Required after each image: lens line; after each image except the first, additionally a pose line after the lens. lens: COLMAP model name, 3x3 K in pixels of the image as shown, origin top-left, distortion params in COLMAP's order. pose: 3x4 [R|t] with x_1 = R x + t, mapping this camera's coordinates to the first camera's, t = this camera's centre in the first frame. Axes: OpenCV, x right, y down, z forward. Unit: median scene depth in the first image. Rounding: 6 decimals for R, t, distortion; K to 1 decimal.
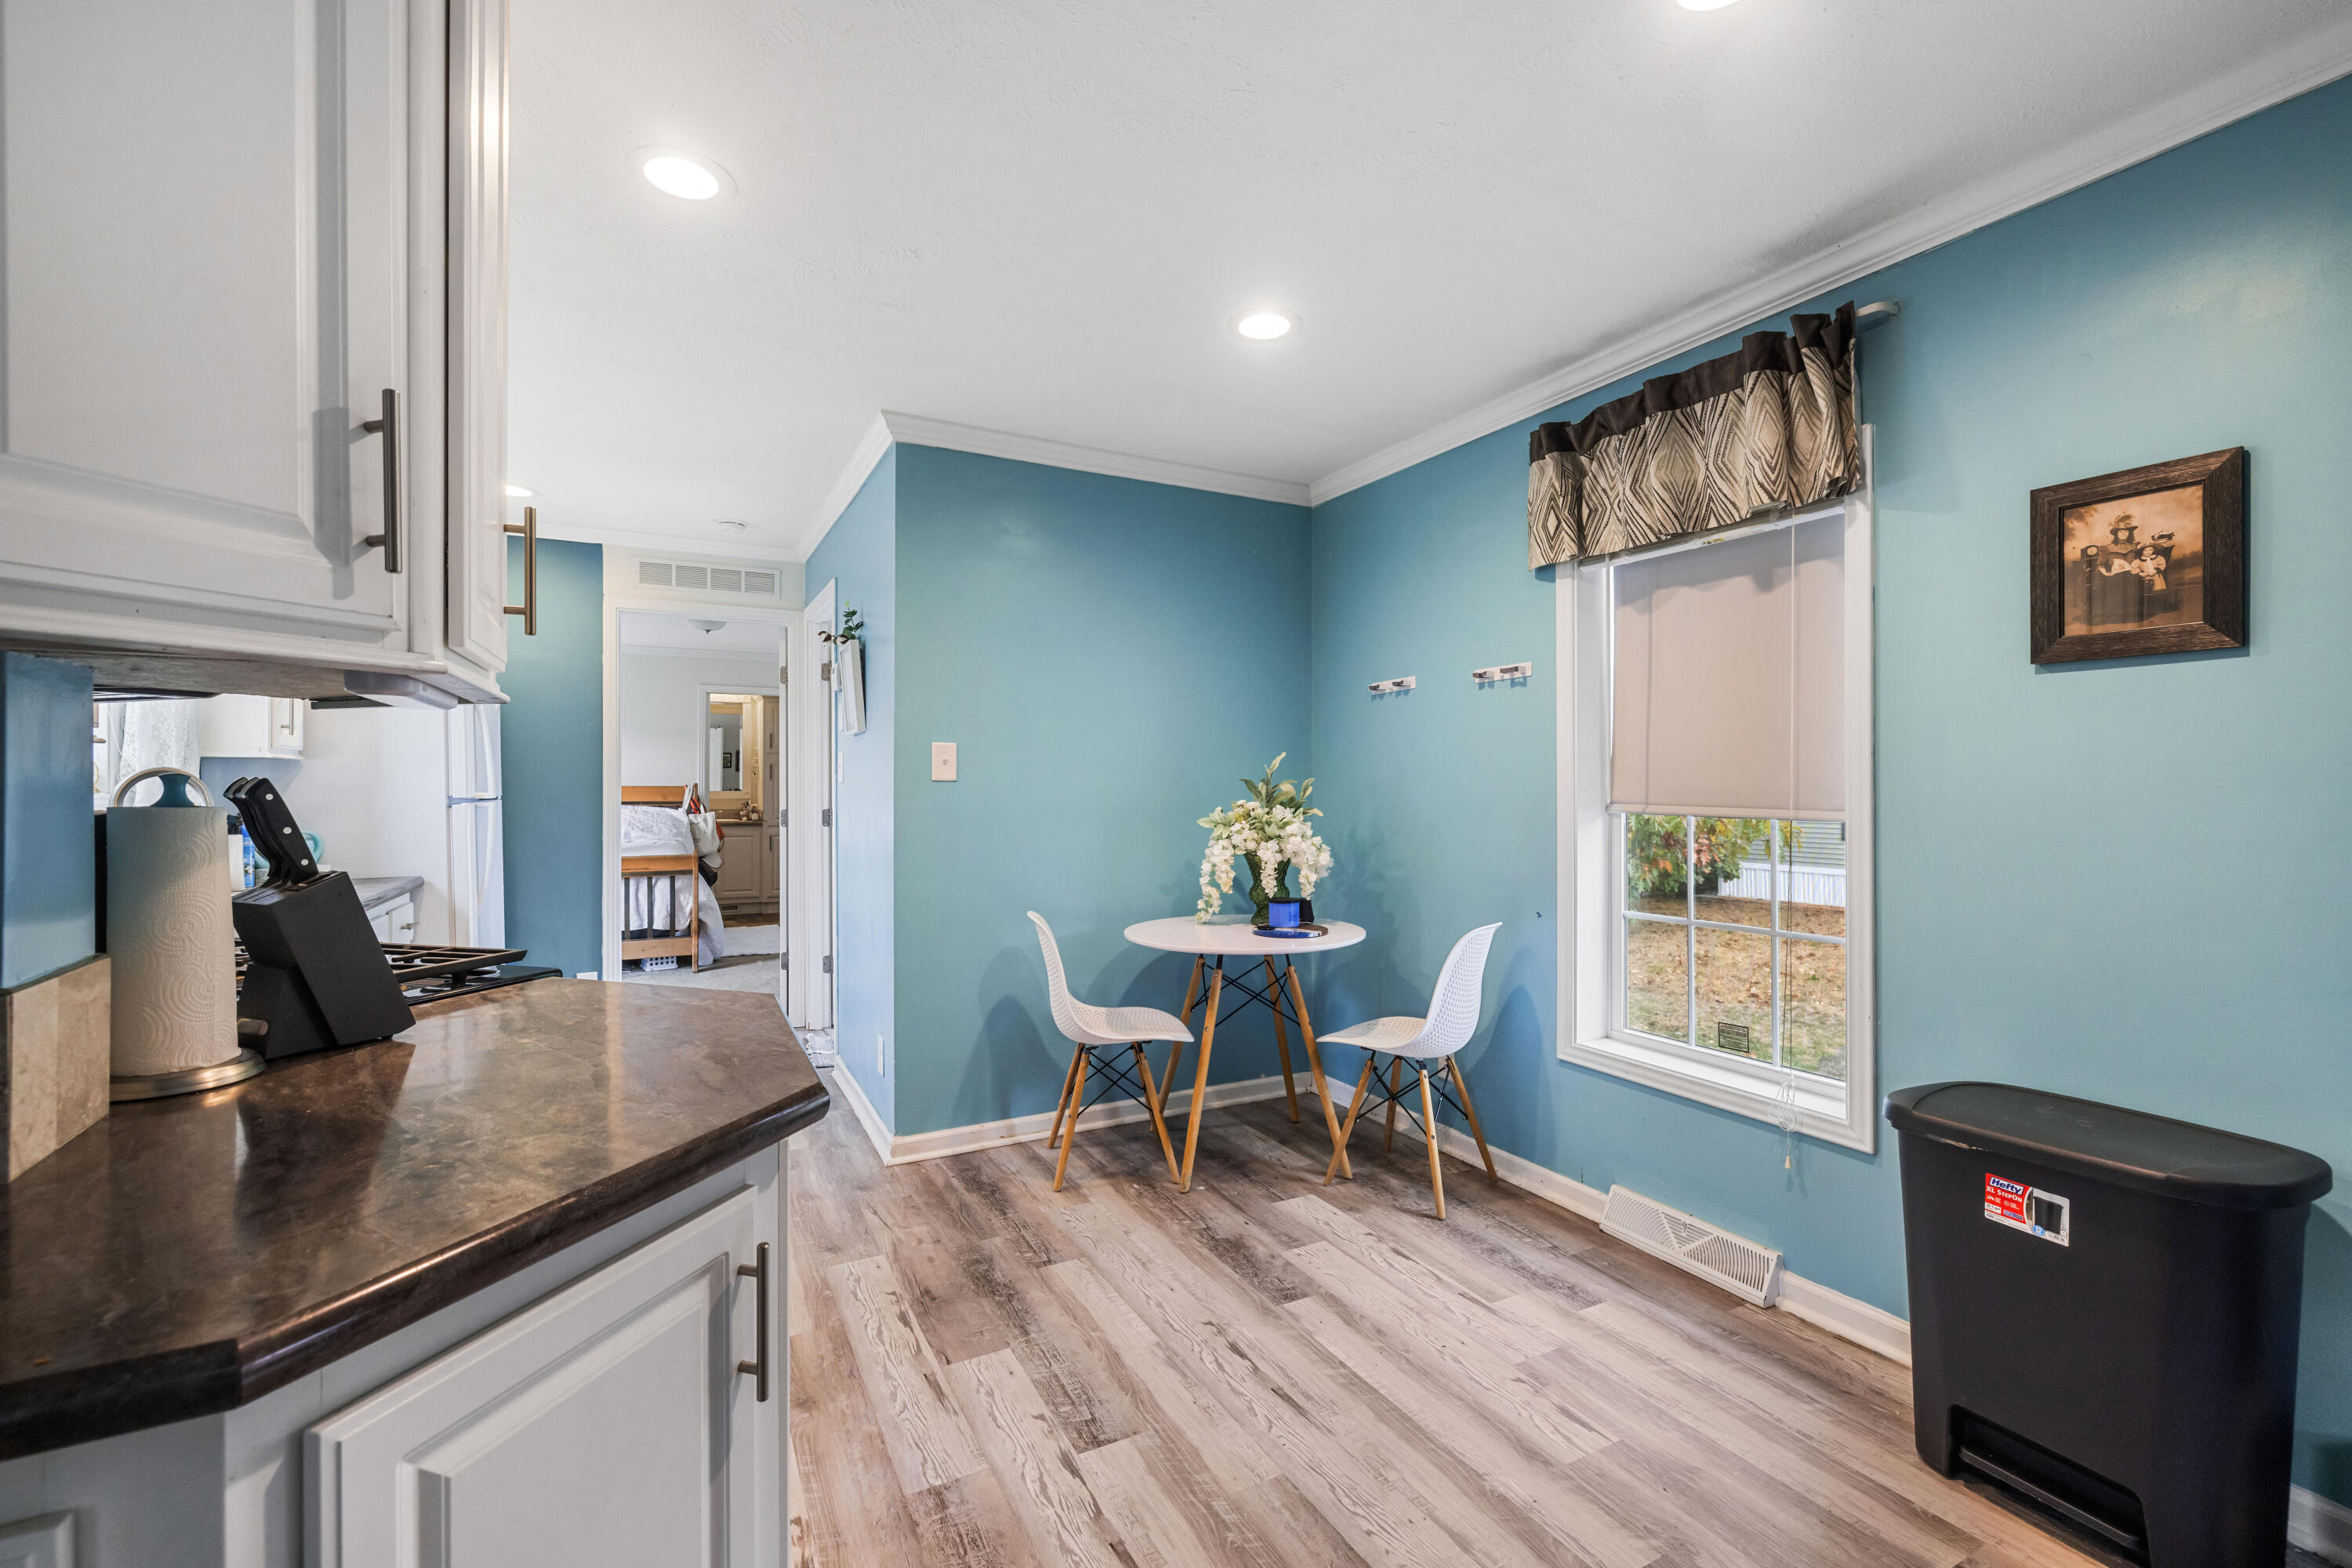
lens RADIAL K [[994.8, 0, 1164.9], [0, 994.8, 786.3], [0, 0, 1]] dist [0.000982, 0.001178]
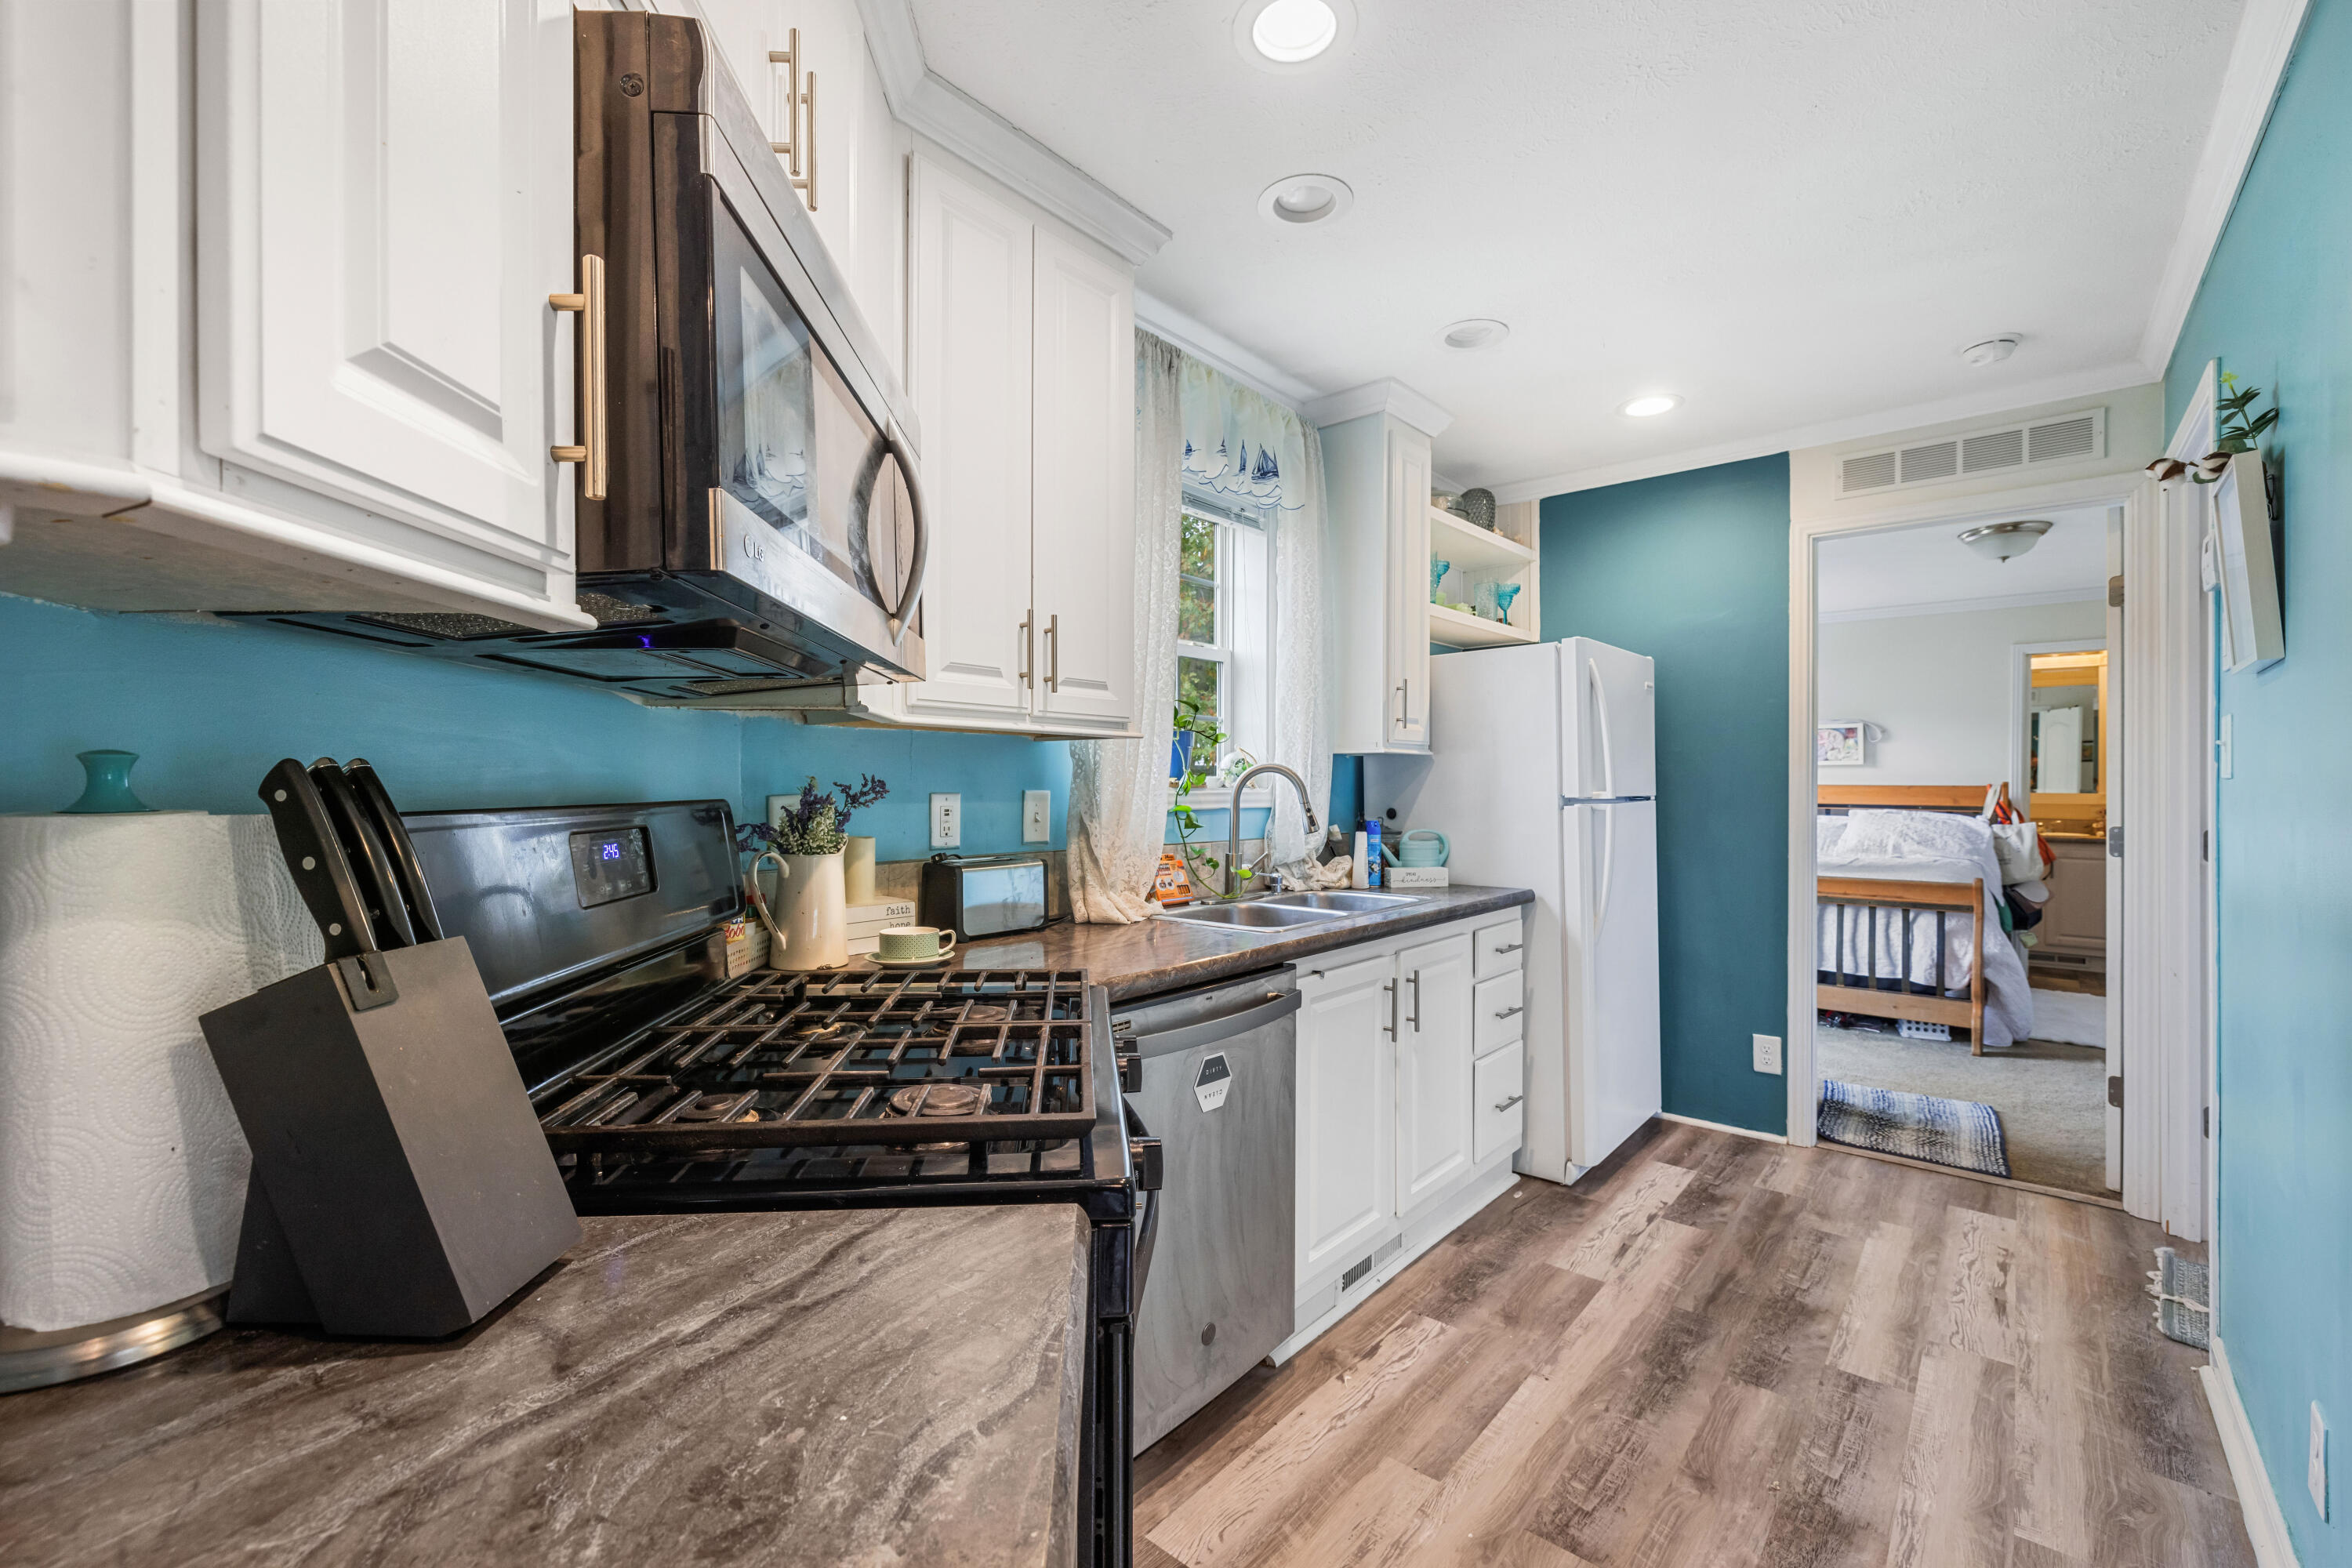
lens RADIAL K [[994.8, 0, 1164.9], [0, 994.8, 786.3], [0, 0, 1]] dist [0.000982, 0.001178]
pose [[0.378485, 0.005455, -0.925592, -0.046251], [-0.004760, 0.999981, 0.003947, 0.000376], [0.925595, 0.002912, 0.378503, 0.214749]]
